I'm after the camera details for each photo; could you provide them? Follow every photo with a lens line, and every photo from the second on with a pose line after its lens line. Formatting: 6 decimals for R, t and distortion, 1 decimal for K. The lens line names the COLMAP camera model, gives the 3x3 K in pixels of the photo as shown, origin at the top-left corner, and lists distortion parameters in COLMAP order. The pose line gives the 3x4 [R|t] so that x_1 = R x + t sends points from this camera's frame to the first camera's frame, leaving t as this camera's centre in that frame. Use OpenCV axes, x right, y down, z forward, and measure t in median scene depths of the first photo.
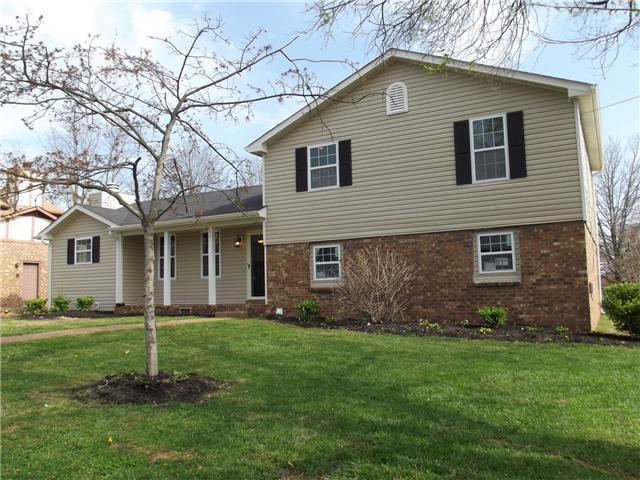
lens RADIAL K [[533.9, 0, 325.5], [0, 533.9, 233.7], [0, 0, 1]] dist [-0.054523, 0.031987]
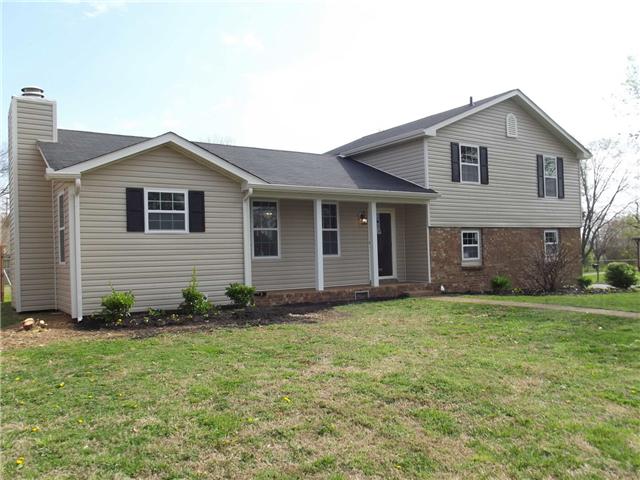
lens RADIAL K [[533.9, 0, 313.8], [0, 533.9, 243.7], [0, 0, 1]] dist [-0.054523, 0.031987]
pose [[0.478728, 0.039127, 0.877091, -1.194981], [-0.067891, 0.997665, -0.007450, 0.082472], [-0.875334, -0.055980, 0.480266, 0.729326]]
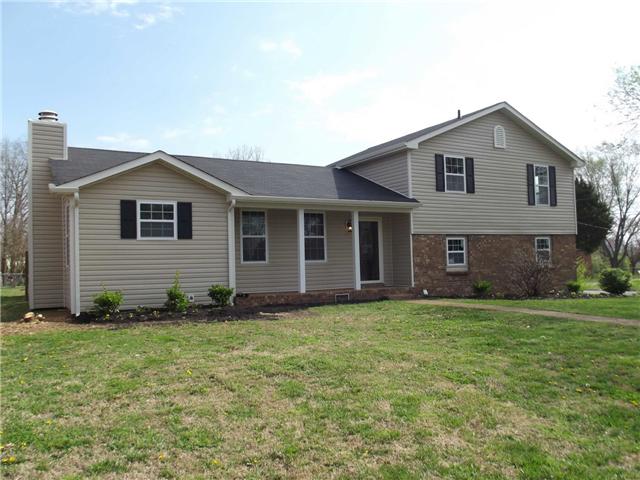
lens RADIAL K [[533.9, 0, 316.7], [0, 533.9, 241.0], [0, 0, 1]] dist [-0.054523, 0.031987]
pose [[0.541383, 0.054860, 0.838984, -1.209079], [-0.069970, 0.997347, -0.020065, 0.076697], [-0.837859, -0.047840, 0.543786, 0.591275]]
